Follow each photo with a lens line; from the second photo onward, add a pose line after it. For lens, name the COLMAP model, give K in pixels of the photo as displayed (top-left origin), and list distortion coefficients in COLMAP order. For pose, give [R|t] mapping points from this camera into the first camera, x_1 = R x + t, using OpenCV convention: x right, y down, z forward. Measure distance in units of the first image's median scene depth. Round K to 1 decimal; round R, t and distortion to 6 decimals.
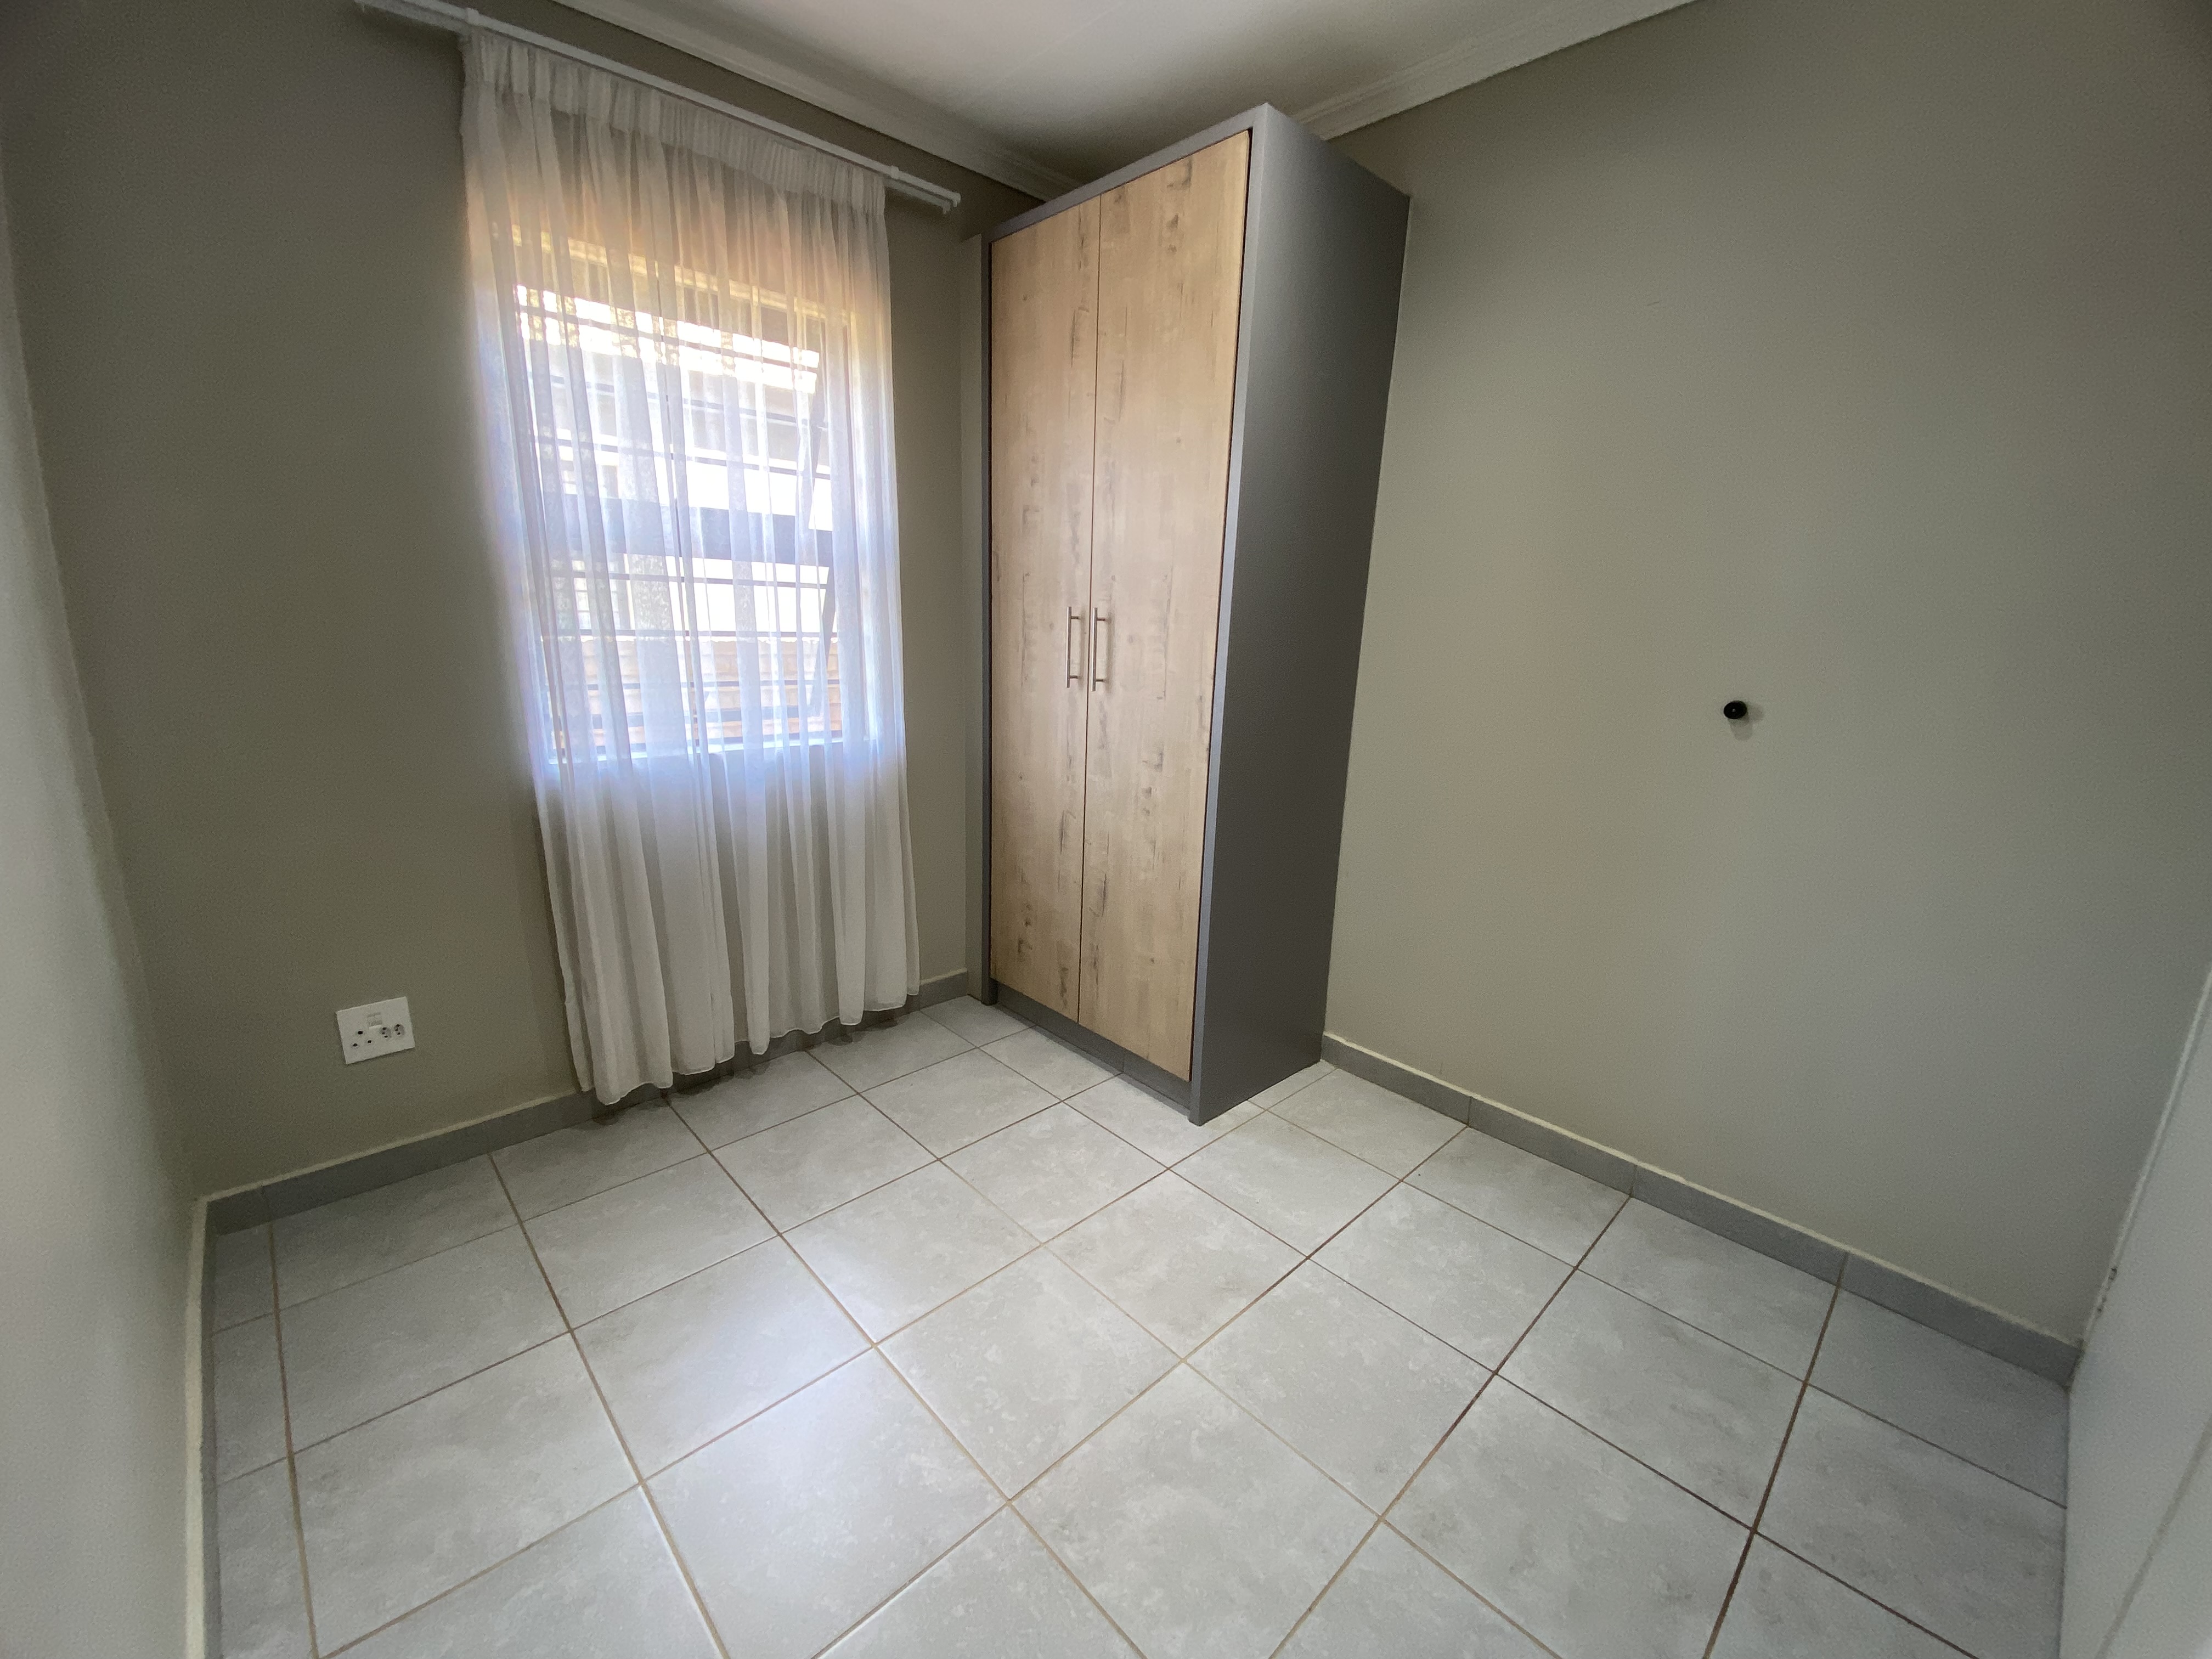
lens RADIAL K [[900.6, 0, 1103.7], [0, 900.6, 827.5], [0, 0, 1]] dist [0.029240, -0.020845]
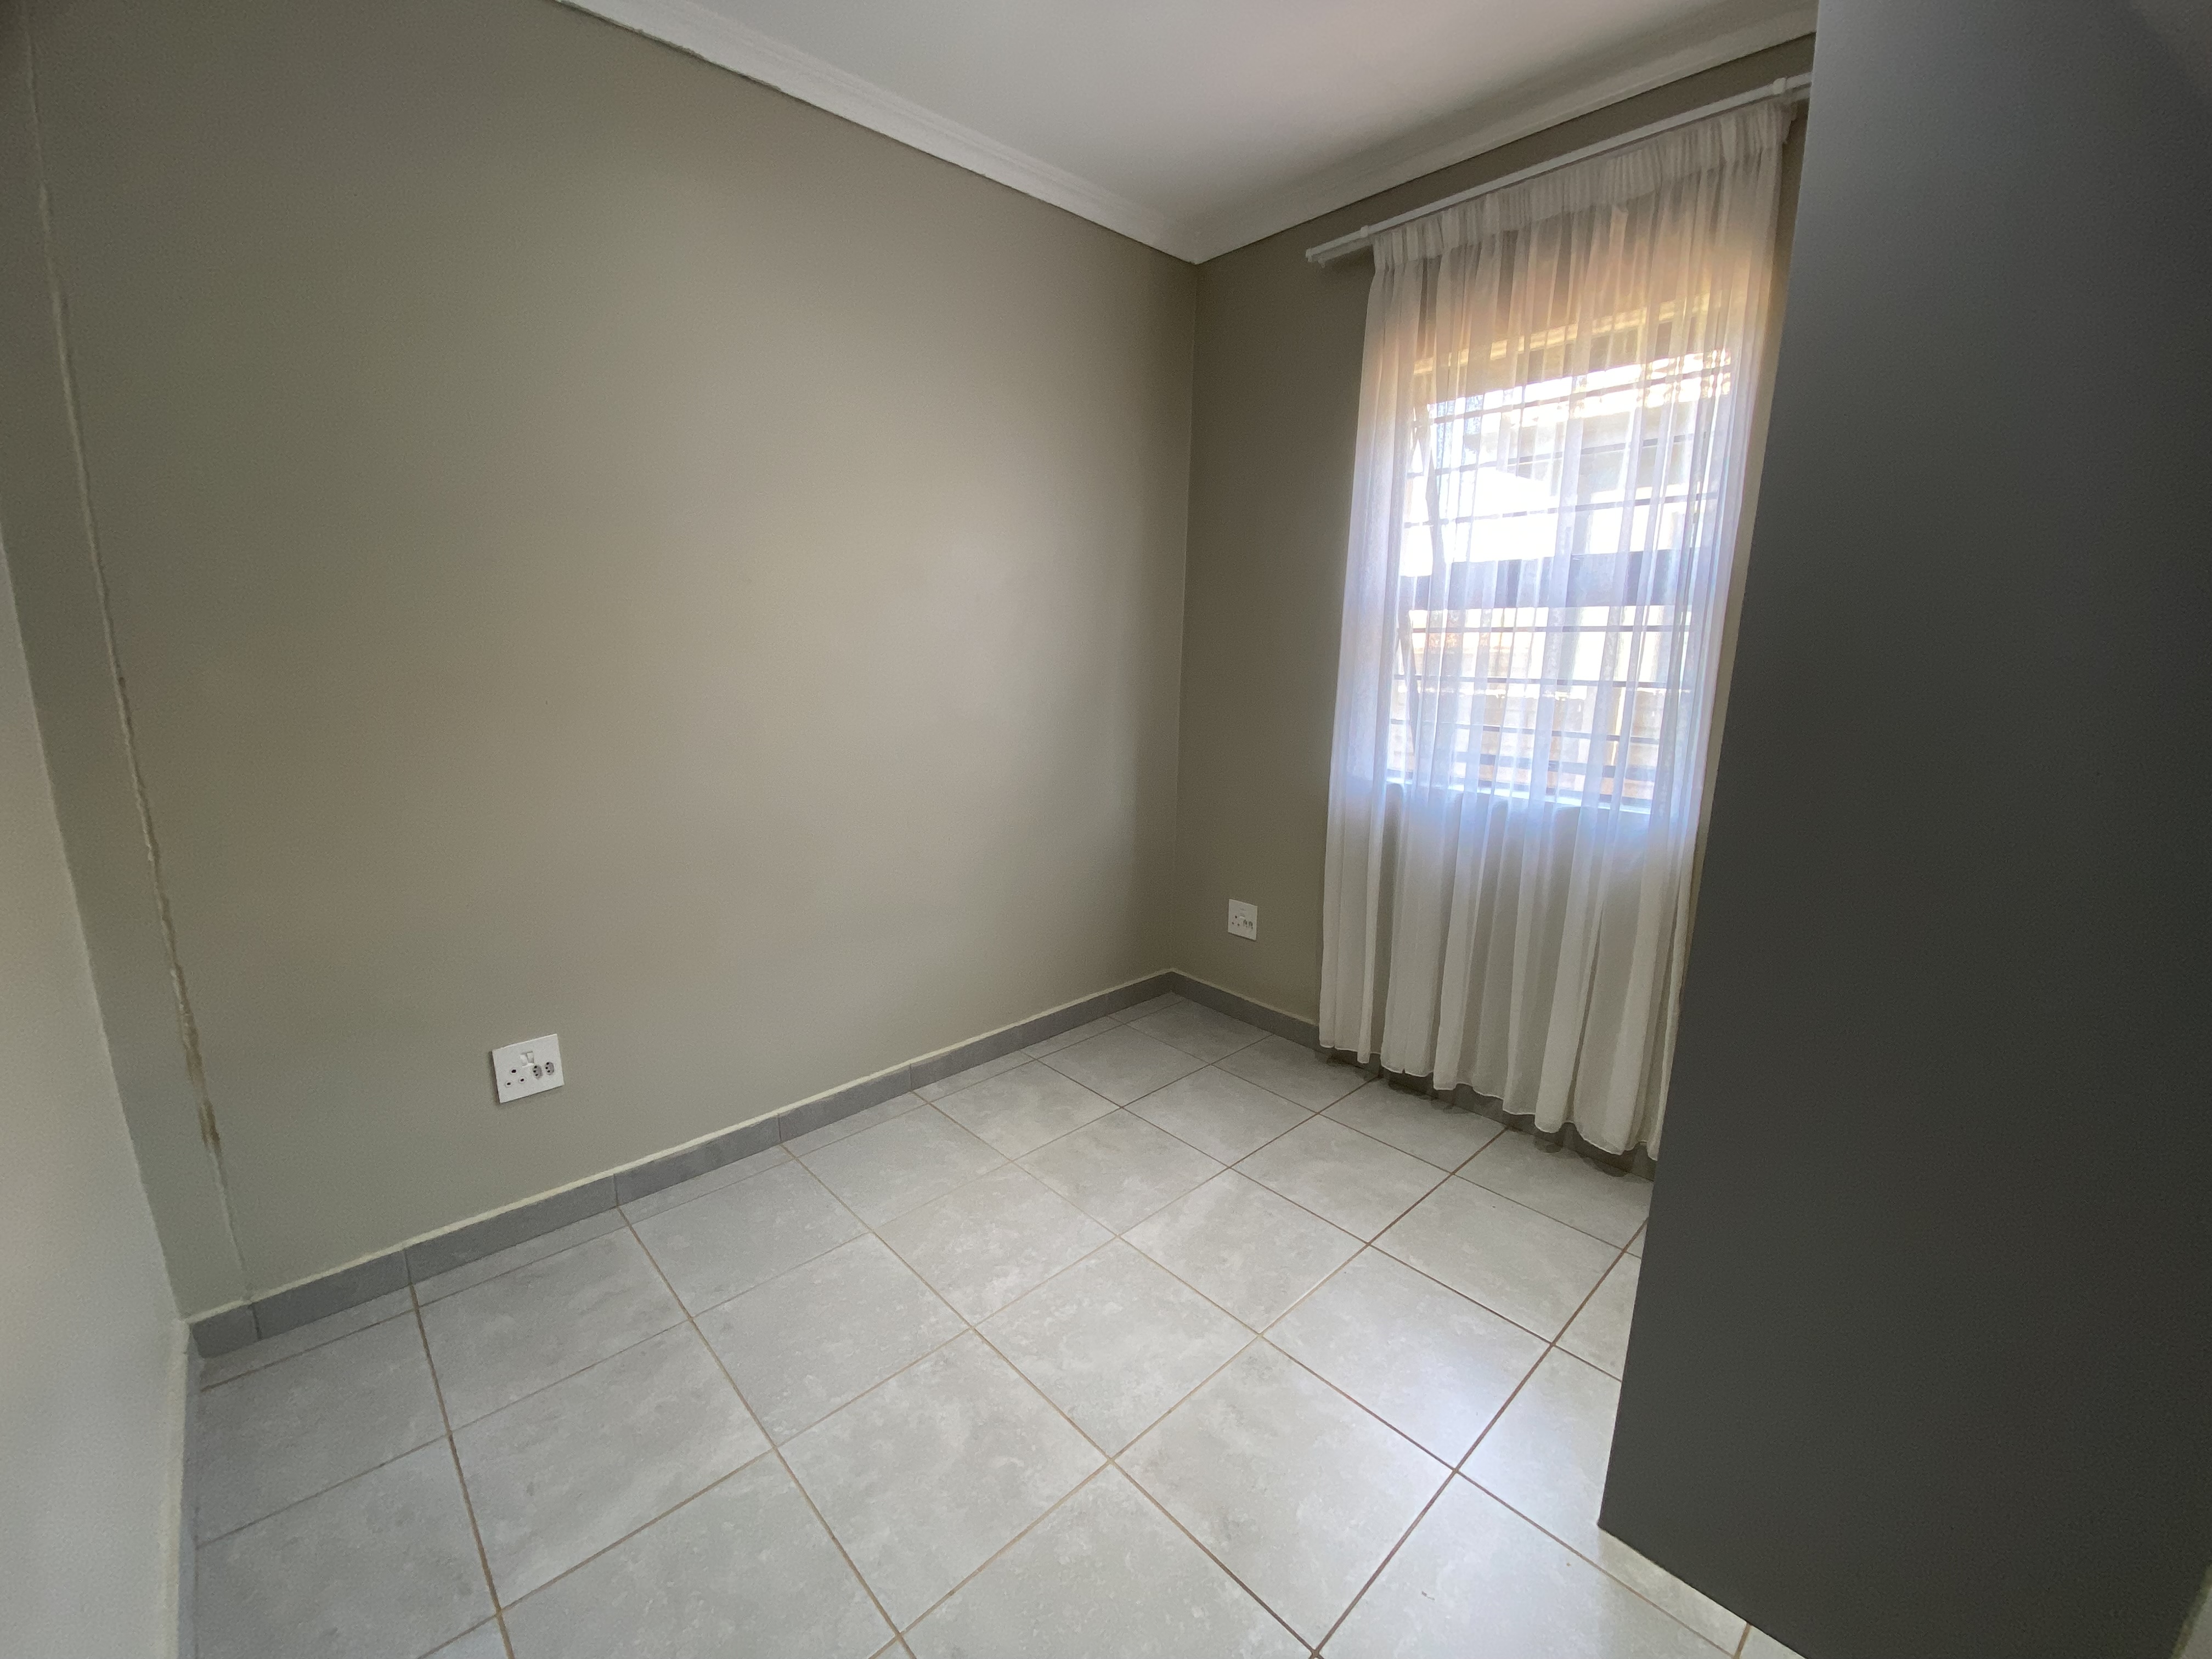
lens RADIAL K [[900.6, 0, 1103.7], [0, 900.6, 827.5], [0, 0, 1]] dist [0.029240, -0.020845]
pose [[-0.008011, 0.176658, -0.984240, 0.705569], [-0.244568, 0.954033, 0.173226, -0.140498], [0.969599, 0.242101, 0.035562, 0.653807]]
